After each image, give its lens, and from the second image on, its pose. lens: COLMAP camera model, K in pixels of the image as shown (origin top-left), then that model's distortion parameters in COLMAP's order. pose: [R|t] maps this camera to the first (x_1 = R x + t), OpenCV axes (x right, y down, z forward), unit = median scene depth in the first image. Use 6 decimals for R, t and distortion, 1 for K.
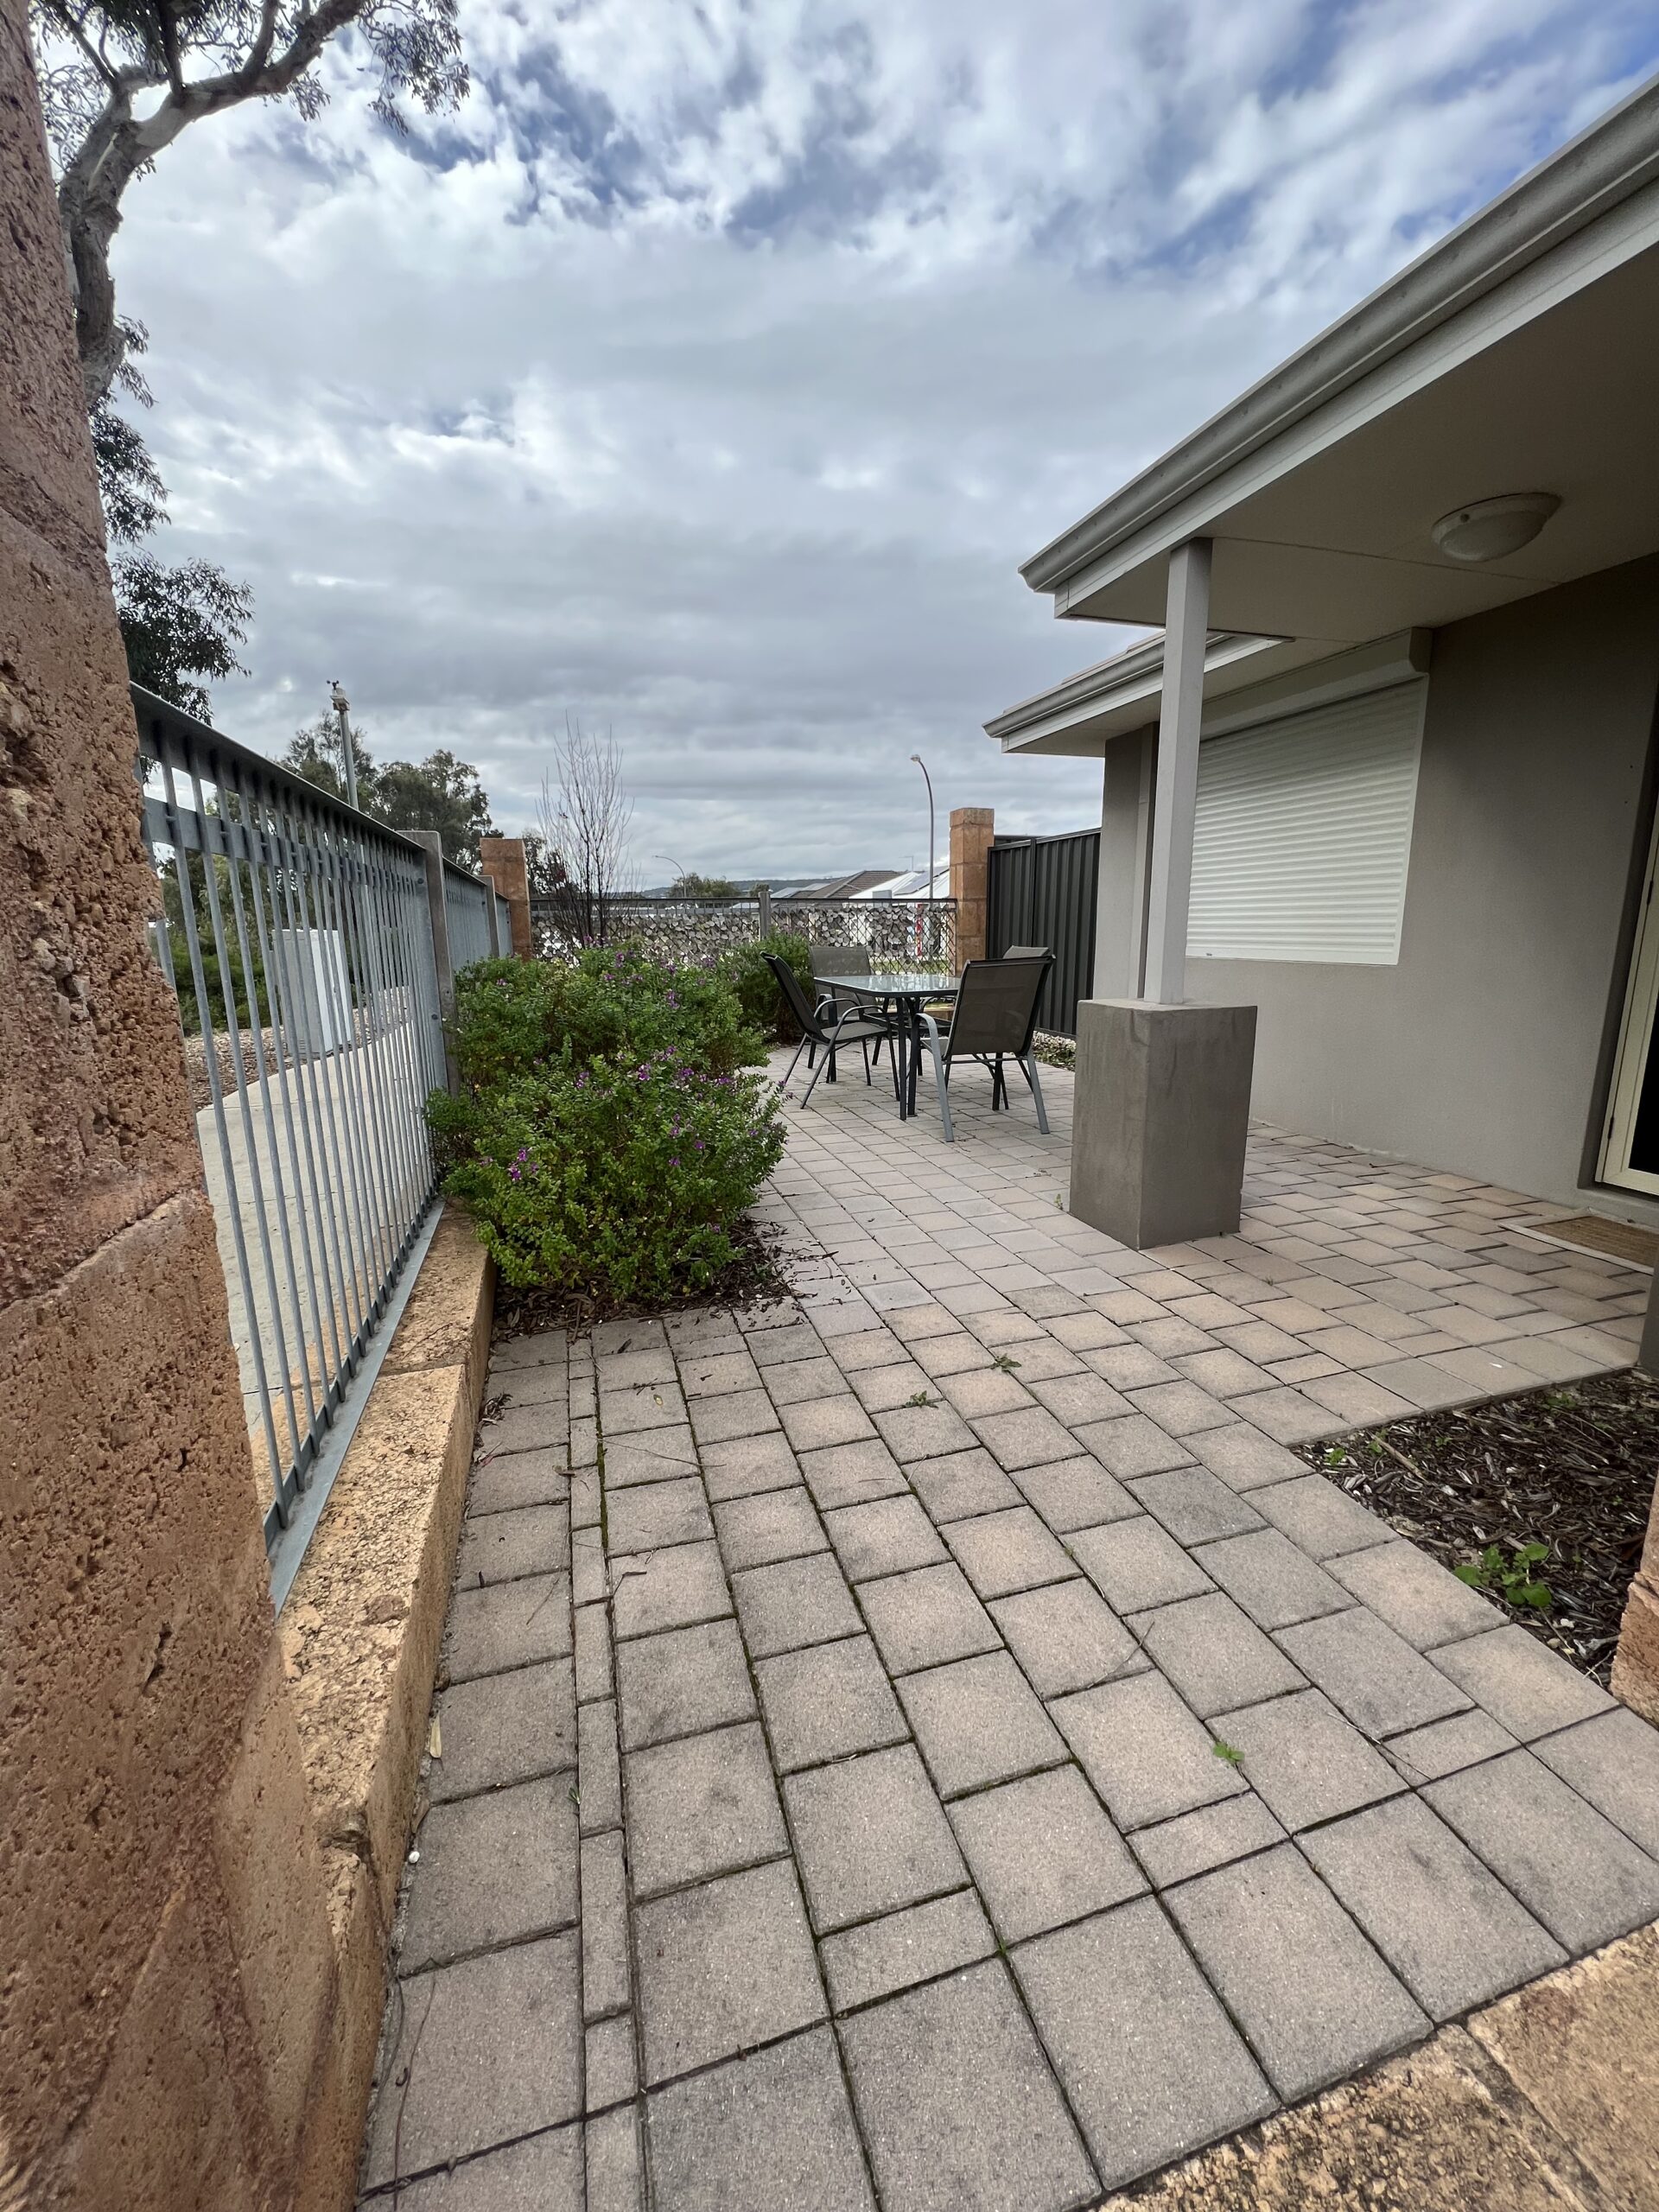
lens RADIAL K [[884.0, 0, 835.4], [0, 884.0, 1105.8], [0, 0, 1]] dist [-0.003099, 0.000901]
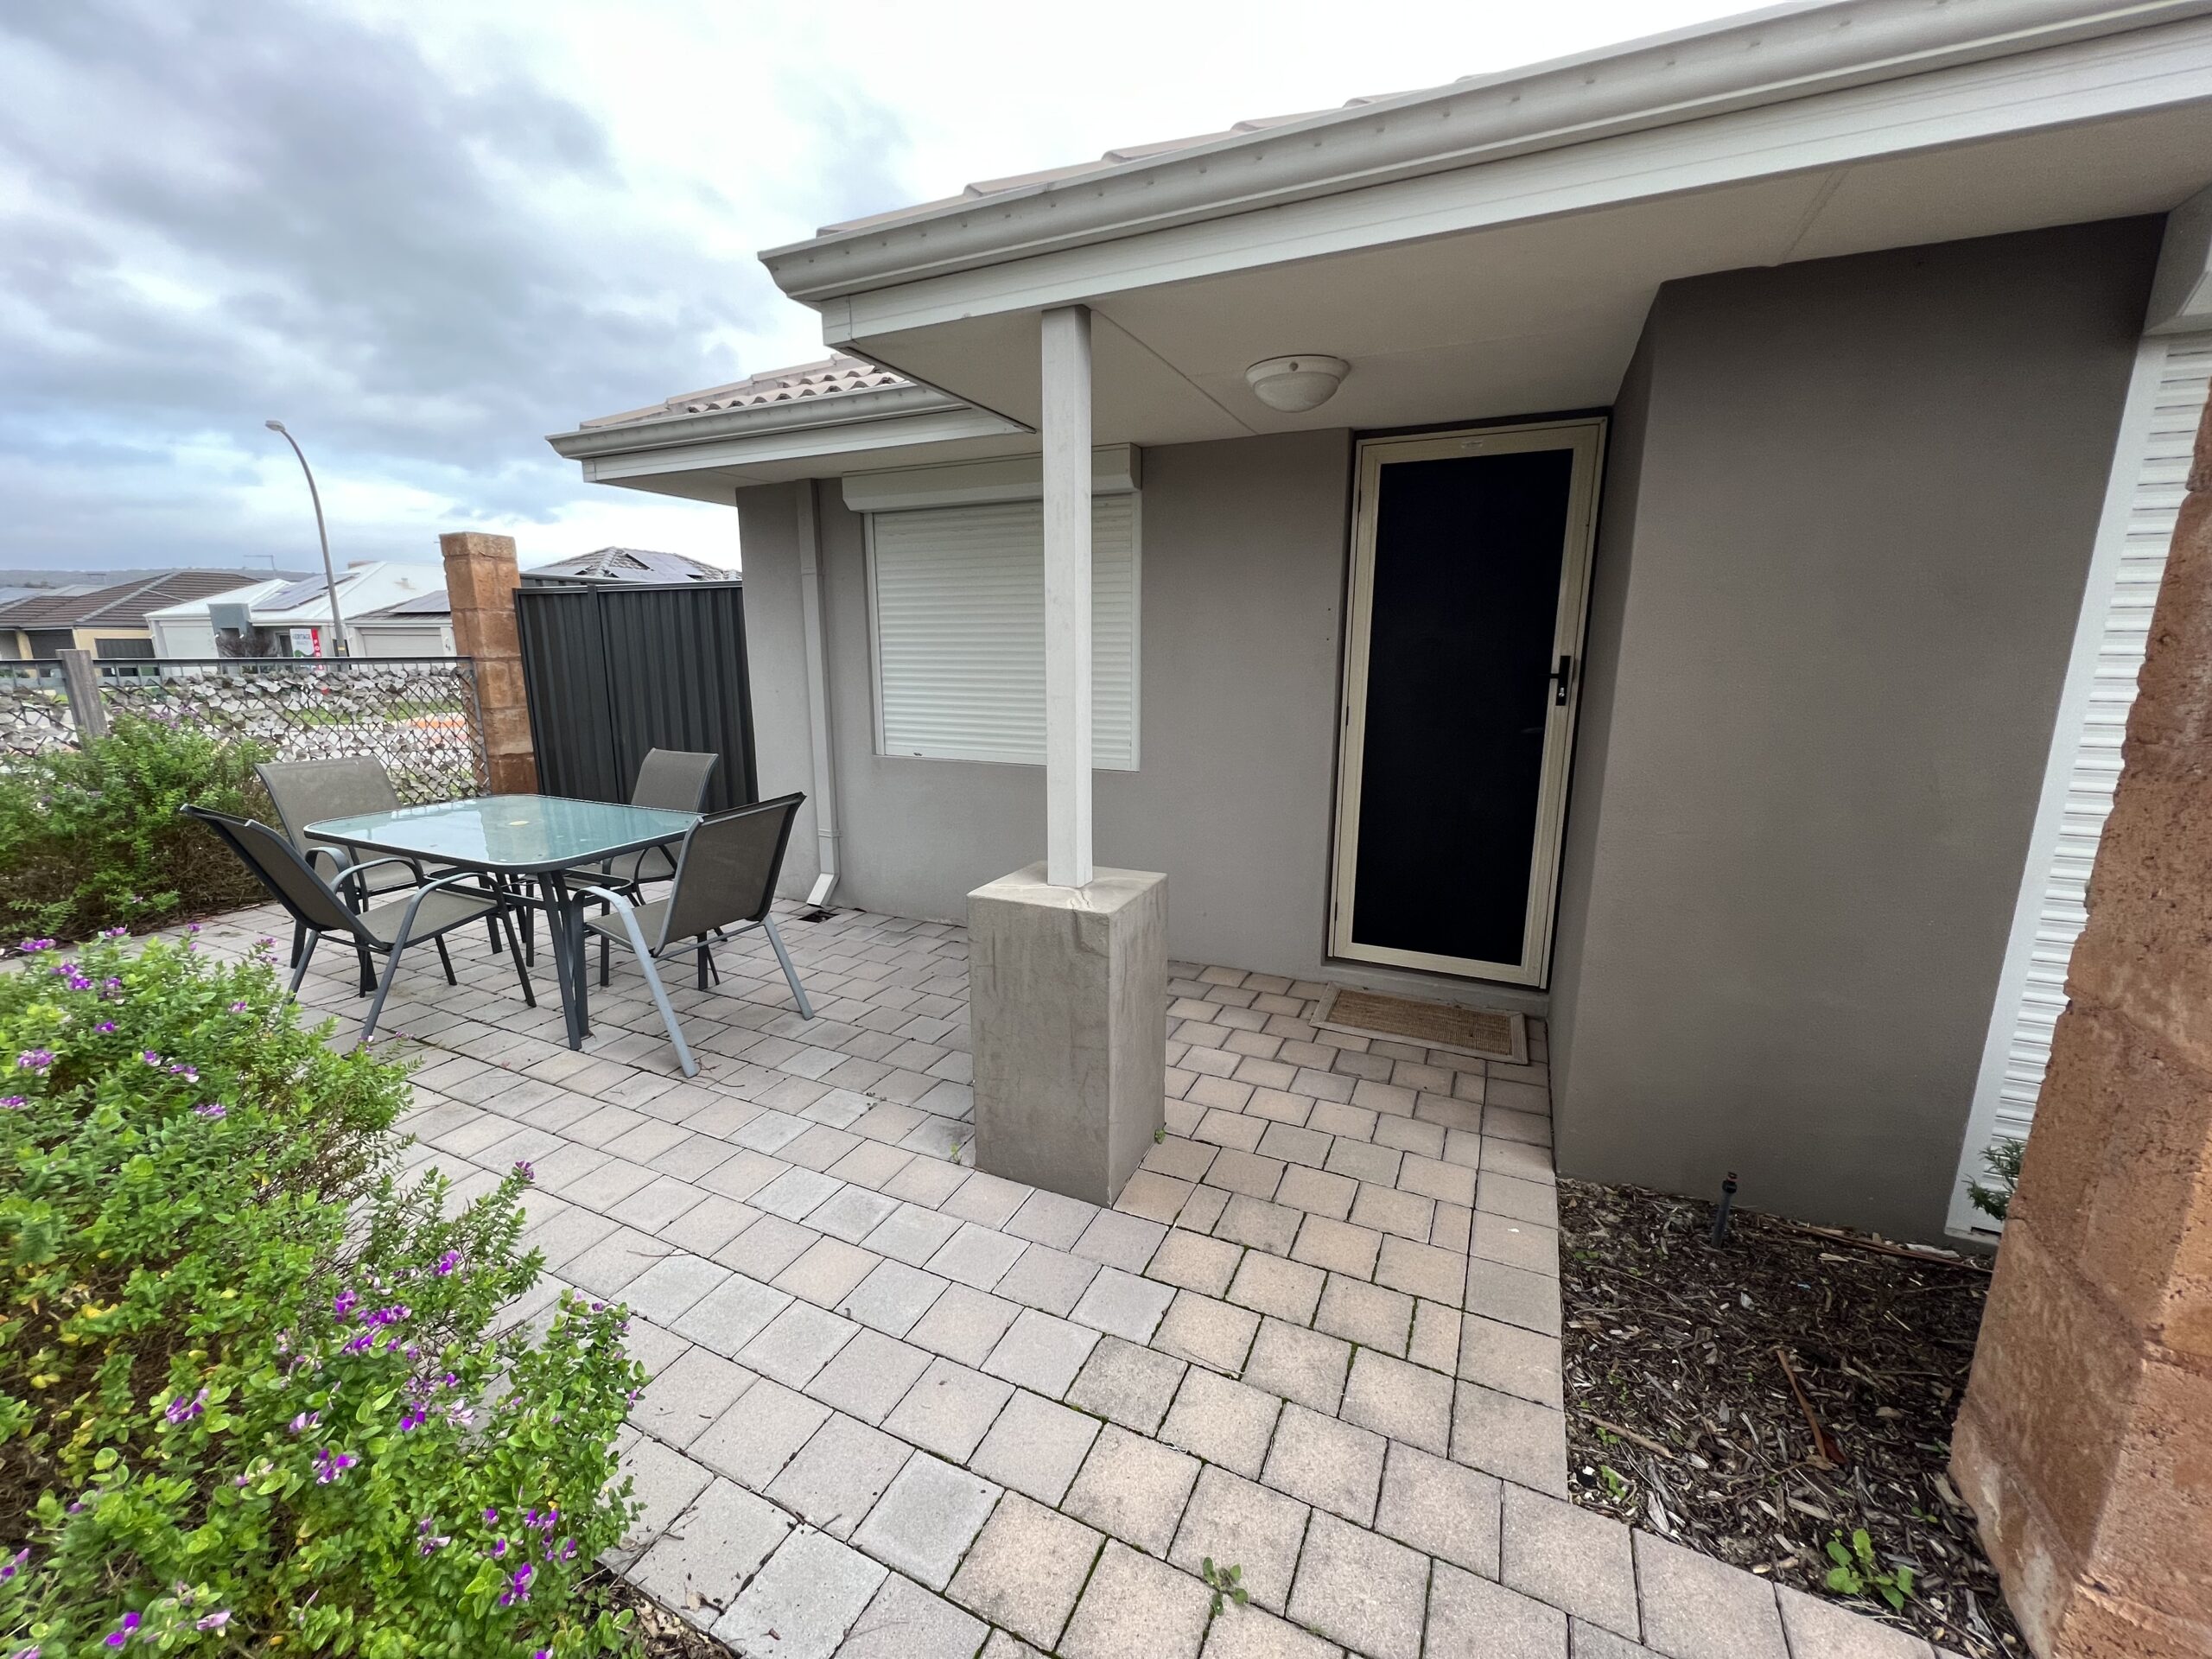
lens RADIAL K [[884.0, 0, 1100.3], [0, 884.0, 824.4], [0, 0, 1]] dist [-0.003099, 0.000901]
pose [[0.673921, -0.138182, 0.725766, -0.171880], [0.139952, 0.988444, 0.058240, -0.202517], [-0.725427, 0.062323, 0.685472, 0.415840]]
